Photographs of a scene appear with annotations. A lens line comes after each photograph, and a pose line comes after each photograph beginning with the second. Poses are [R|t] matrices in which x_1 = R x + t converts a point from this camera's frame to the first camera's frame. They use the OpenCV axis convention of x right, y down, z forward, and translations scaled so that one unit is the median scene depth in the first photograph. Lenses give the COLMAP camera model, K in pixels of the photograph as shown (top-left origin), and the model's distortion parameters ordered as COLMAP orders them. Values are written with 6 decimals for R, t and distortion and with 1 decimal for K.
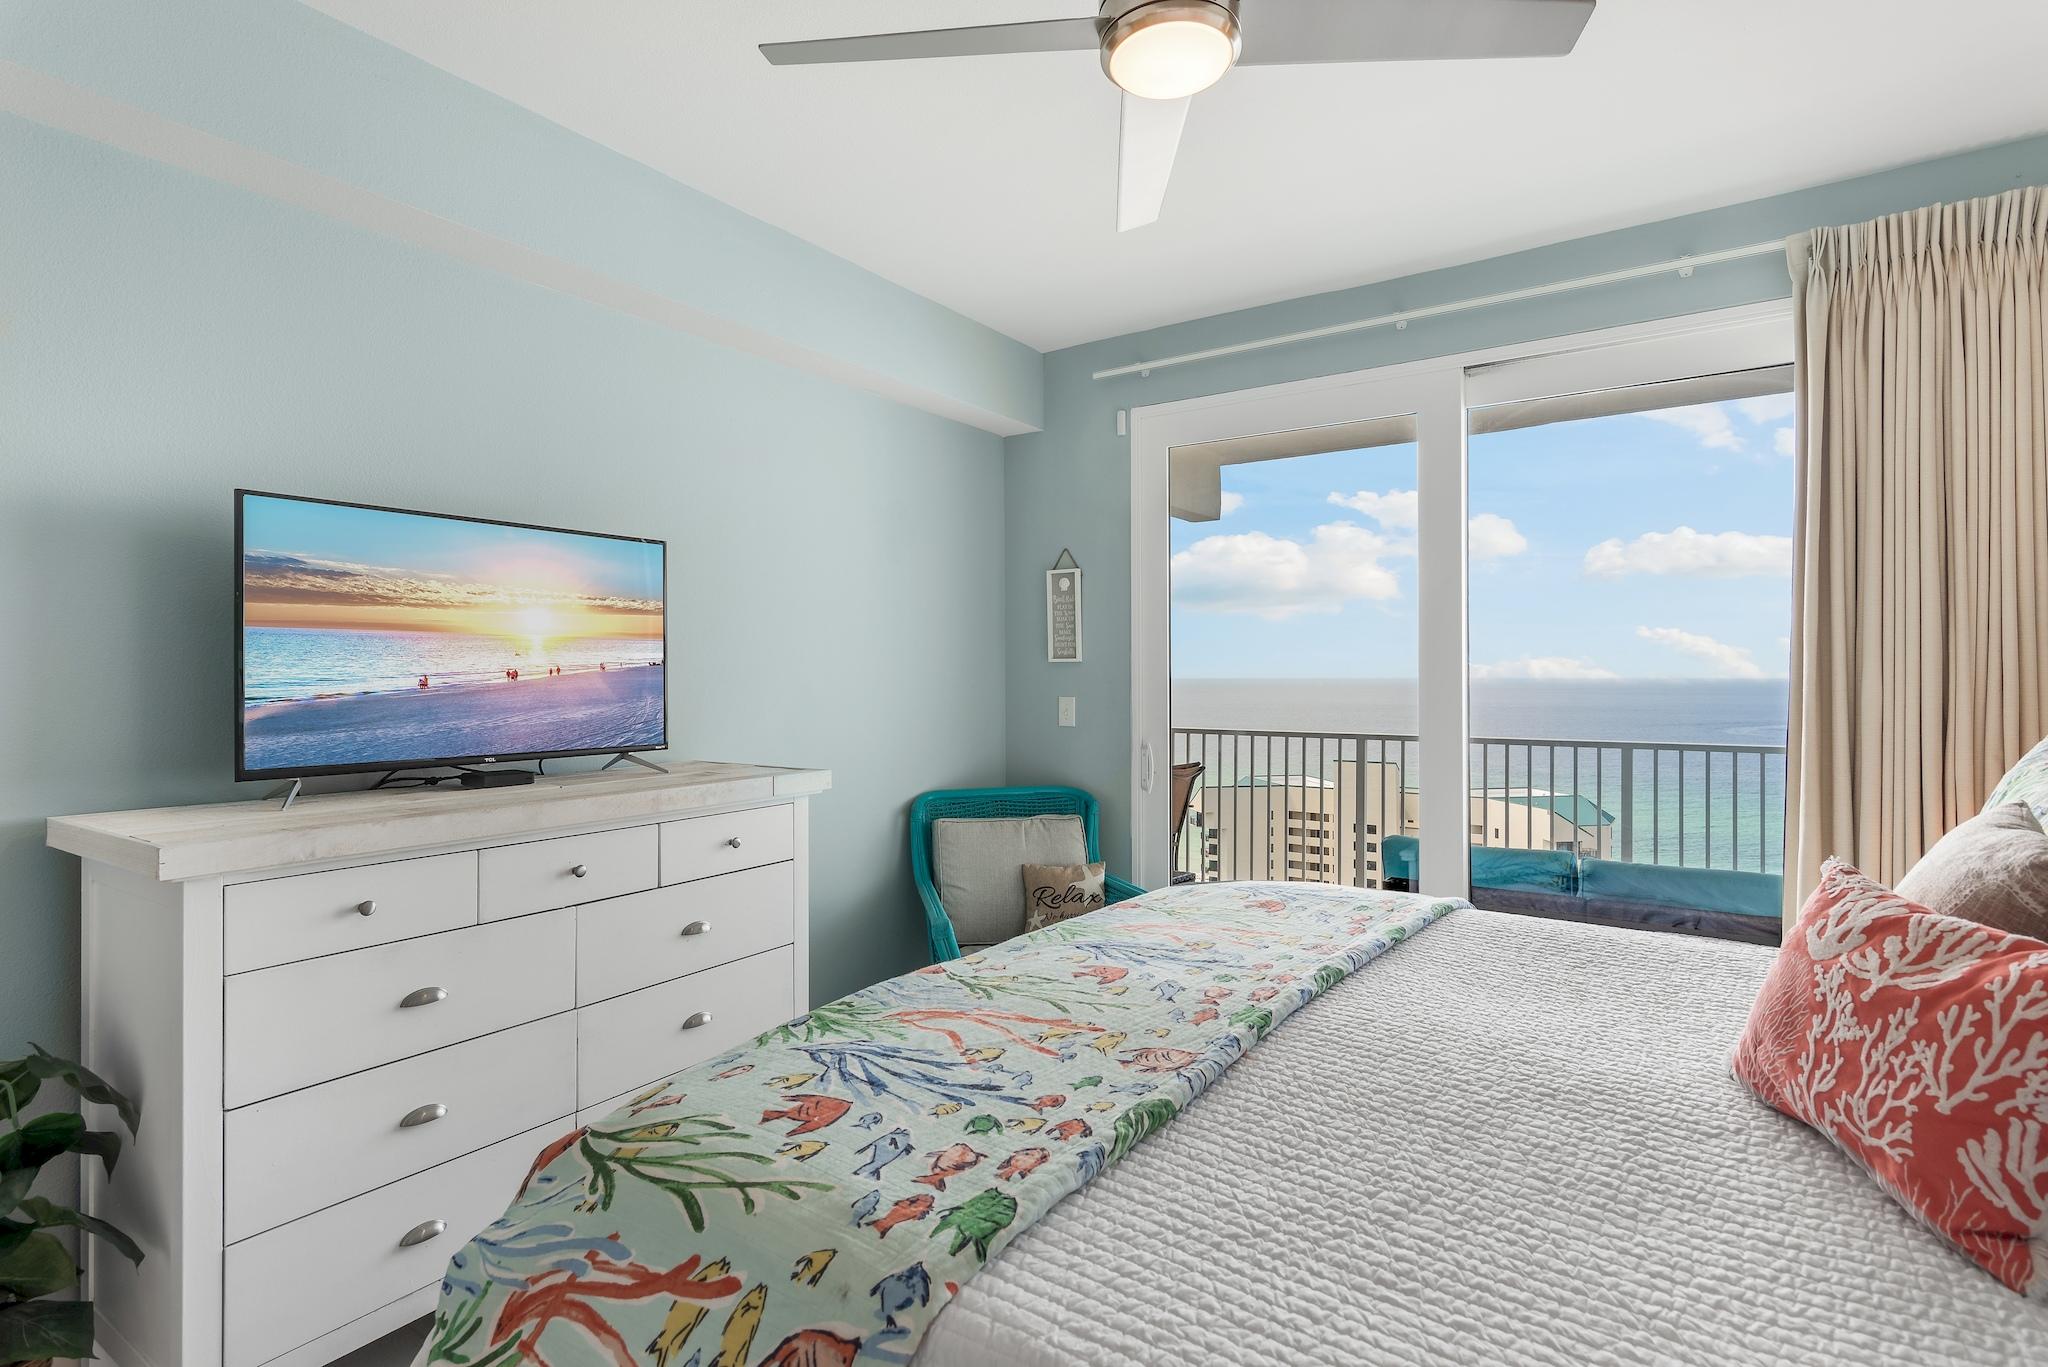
lens RADIAL K [[1024.3, 0, 1031.2], [0, 1024.3, 680.5], [0, 0, 1]] dist [0.001979, -0.000362]
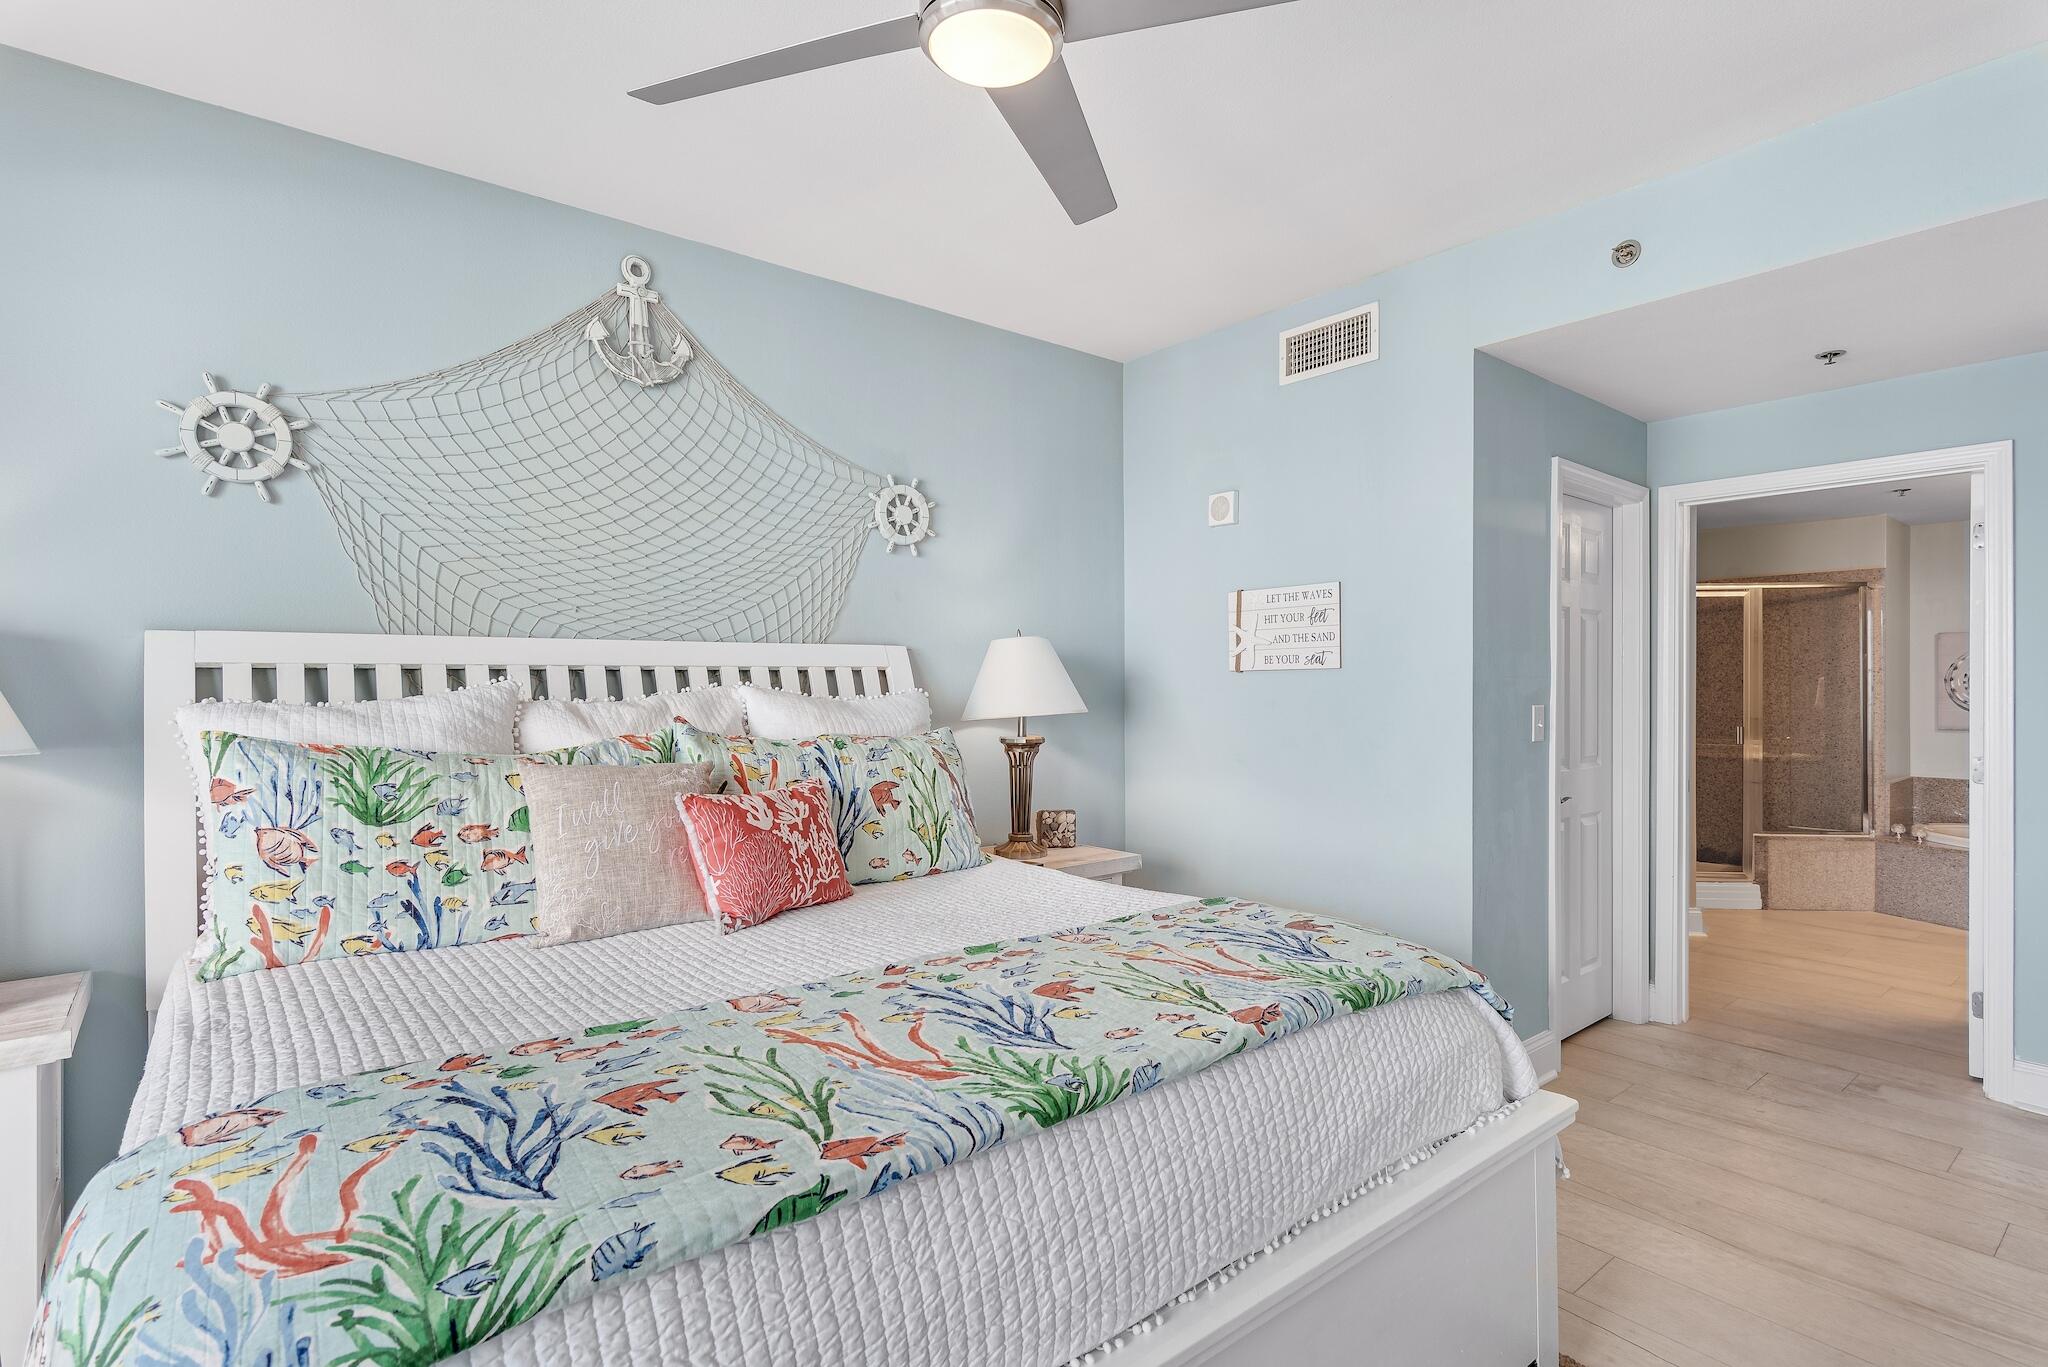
lens RADIAL K [[1012.2, 0, 1023.7], [0, 1012.2, 697.9], [0, 0, 1]] dist [0.002427, 0.000155]
pose [[-0.958643, -0.000121, 0.284613, -0.259430], [0.005664, 0.999794, 0.019504, -0.008365], [-0.284556, 0.020310, -0.958444, 3.008818]]
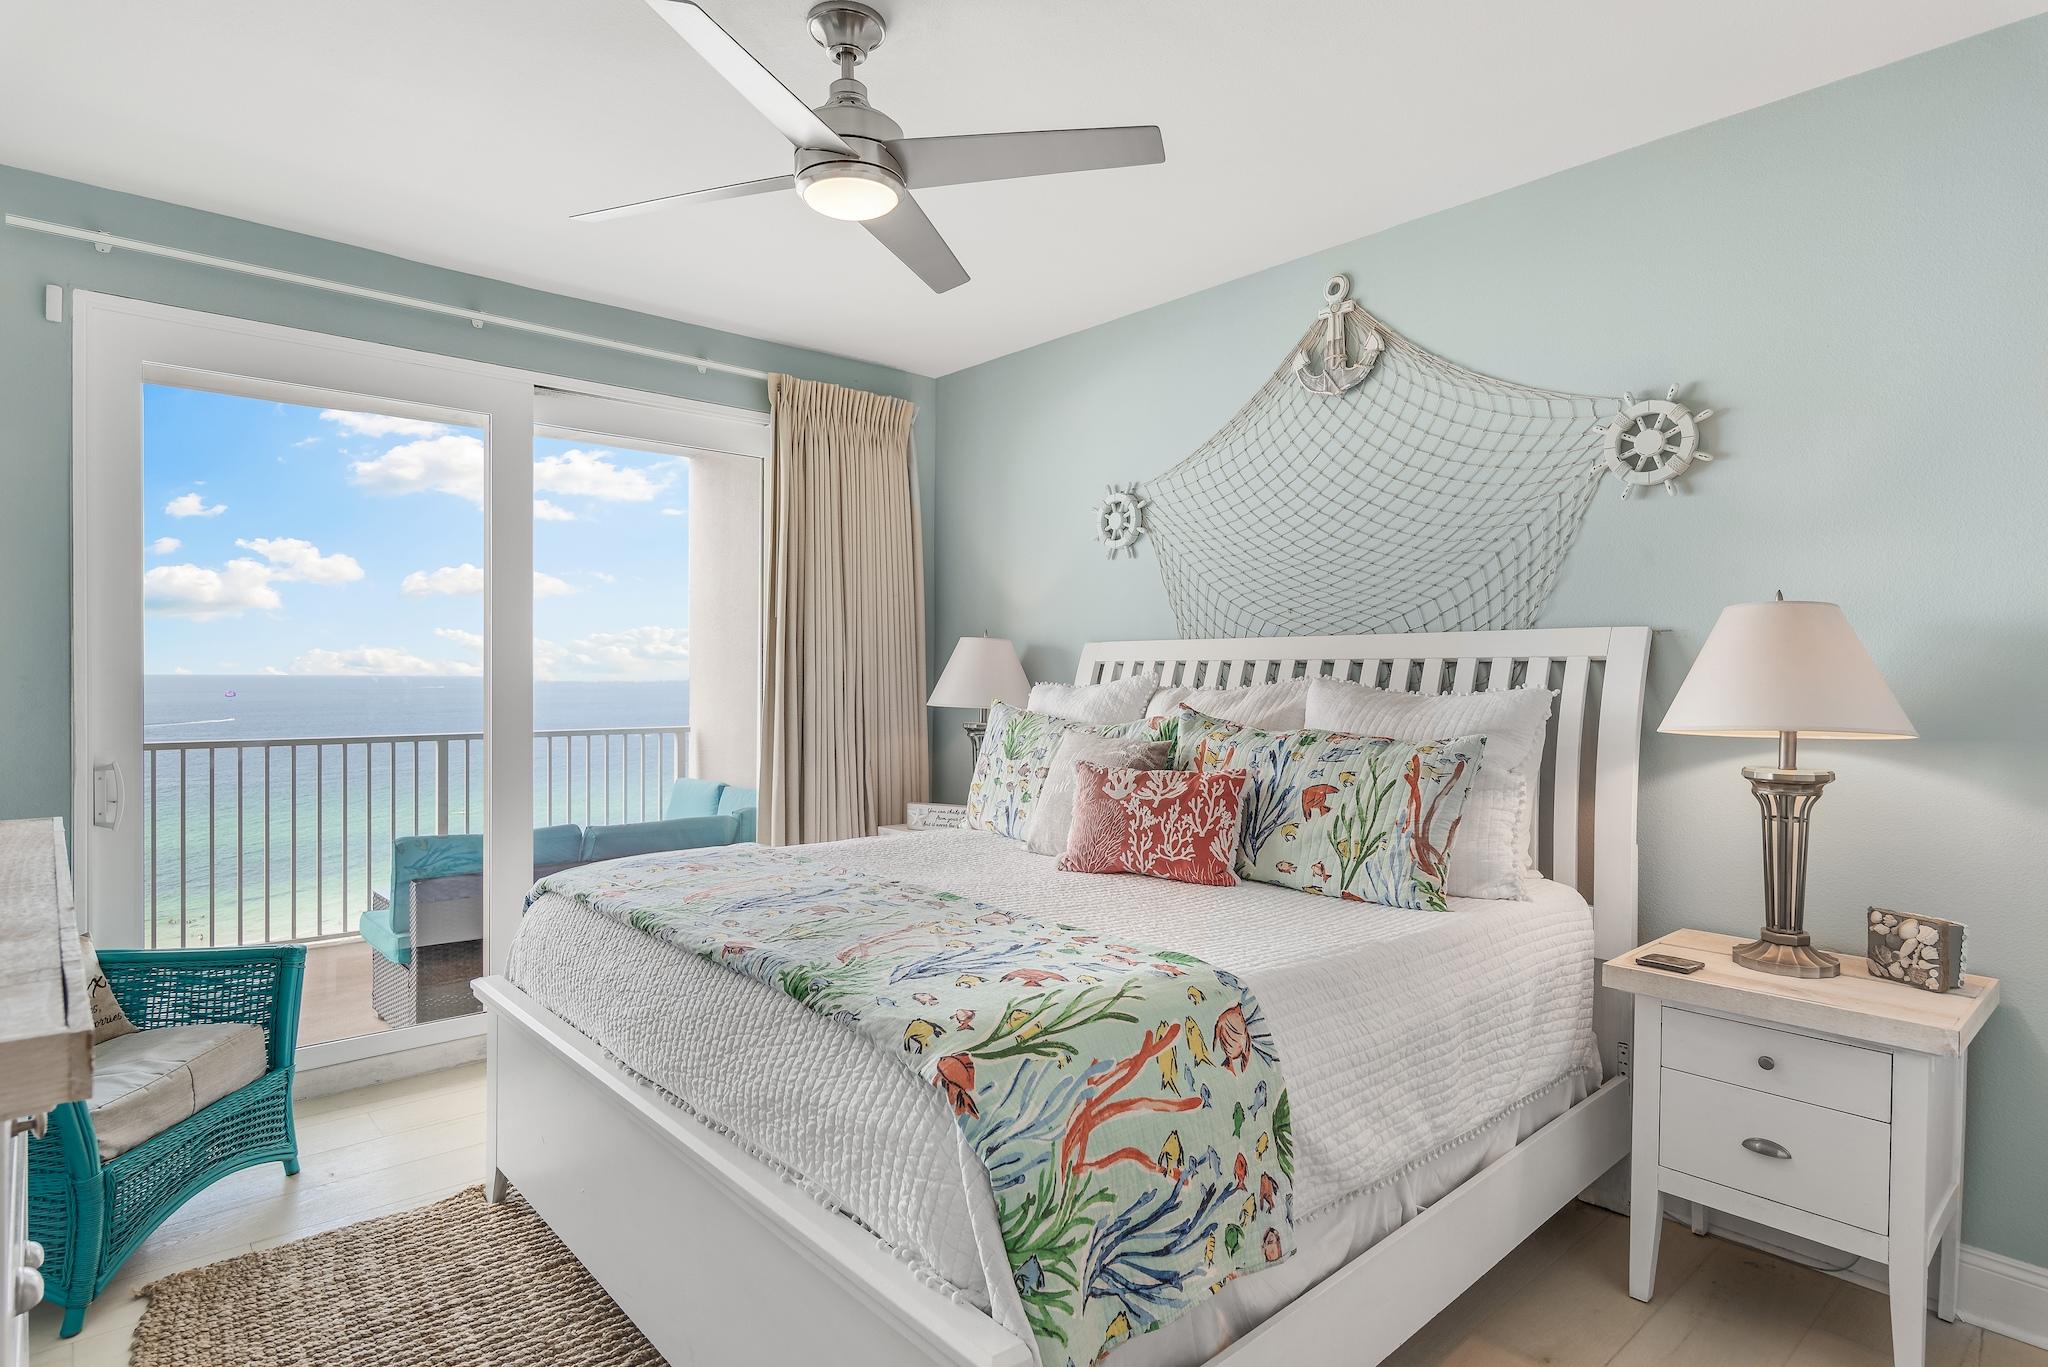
lens RADIAL K [[1088.0, 0, 1025.7], [0, 1088.0, 691.9], [0, 0, 1]] dist [0.025029, -0.000316]
pose [[0.247688, -0.015469, 0.968716, -1.815778], [0.001094, 0.999876, 0.015687, -0.003210], [-0.968839, -0.002826, 0.247674, 0.677663]]
